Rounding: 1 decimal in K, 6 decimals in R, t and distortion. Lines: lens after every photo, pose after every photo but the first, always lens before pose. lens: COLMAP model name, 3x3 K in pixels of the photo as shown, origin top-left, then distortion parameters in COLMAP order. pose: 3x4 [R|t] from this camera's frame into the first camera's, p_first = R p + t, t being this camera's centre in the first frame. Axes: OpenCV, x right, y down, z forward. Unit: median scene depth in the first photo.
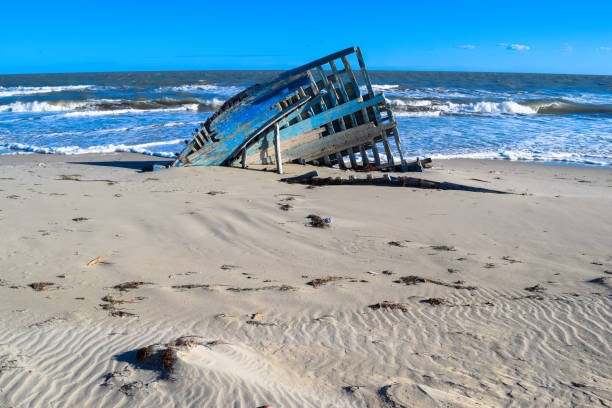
lens RADIAL K [[478.1, 0, 301.6], [0, 478.1, 204.1], [0, 0, 1]] dist [-0.092746, 0.017022]
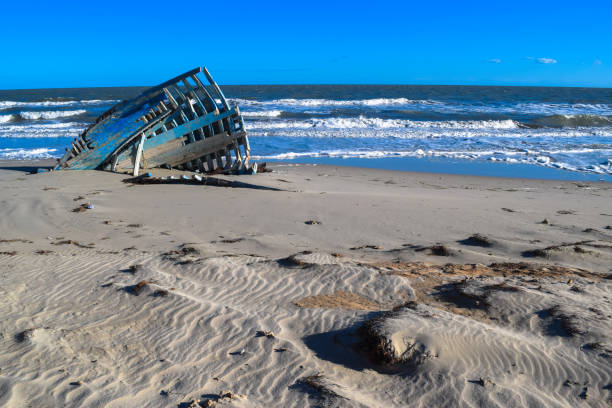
lens RADIAL K [[478.1, 0, 301.6], [0, 478.1, 204.1], [0, 0, 1]] dist [-0.092746, 0.017022]
pose [[0.998051, 0.009173, -0.061722, 0.410179], [-0.010998, 0.999511, -0.029284, 0.032905], [0.061424, 0.029906, 0.997664, -0.124176]]
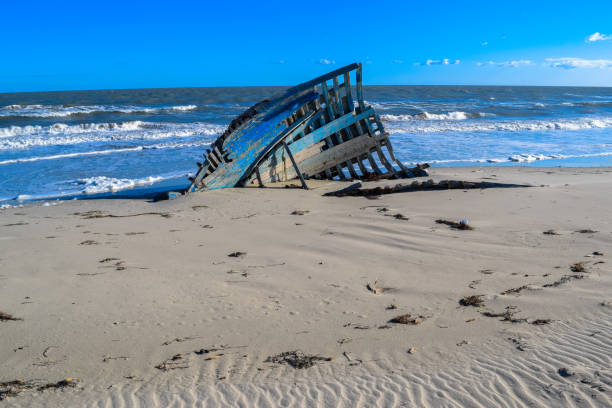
lens RADIAL K [[478.1, 0, 301.6], [0, 478.1, 204.1], [0, 0, 1]] dist [-0.092746, 0.017022]
pose [[0.929226, -0.099554, 0.355847, -0.385652], [0.111122, 0.993732, -0.012163, -0.021078], [-0.352406, 0.050844, 0.934465, 0.072791]]
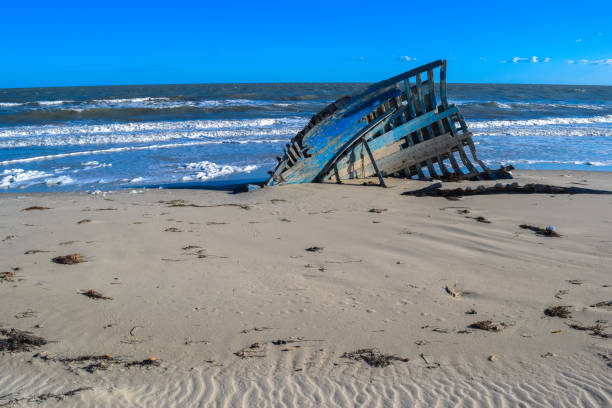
lens RADIAL K [[478.1, 0, 301.6], [0, 478.1, 204.1], [0, 0, 1]] dist [-0.092746, 0.017022]
pose [[0.976327, -0.059776, 0.207876, -0.391201], [0.065047, 0.997709, -0.018609, -0.021125], [-0.206287, 0.031691, 0.977978, 0.074055]]
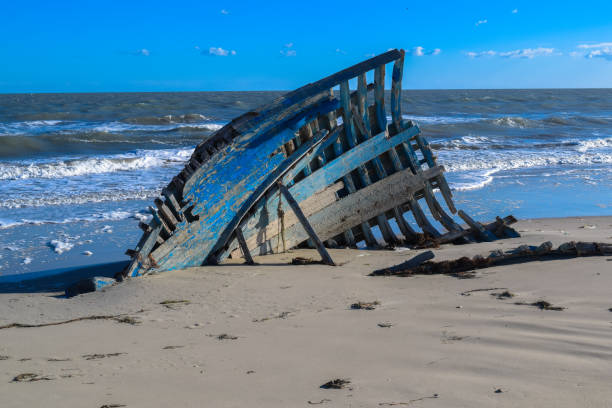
lens RADIAL K [[823.6, 0, 306.0], [0, 823.6, 204.0], [0, 0, 1]] dist [-0.017223, -0.029716]
pose [[0.859811, -0.077953, 0.504628, -0.525515], [0.147648, 0.984016, -0.099565, -0.040068], [-0.488800, 0.160114, 0.857577, 0.152040]]
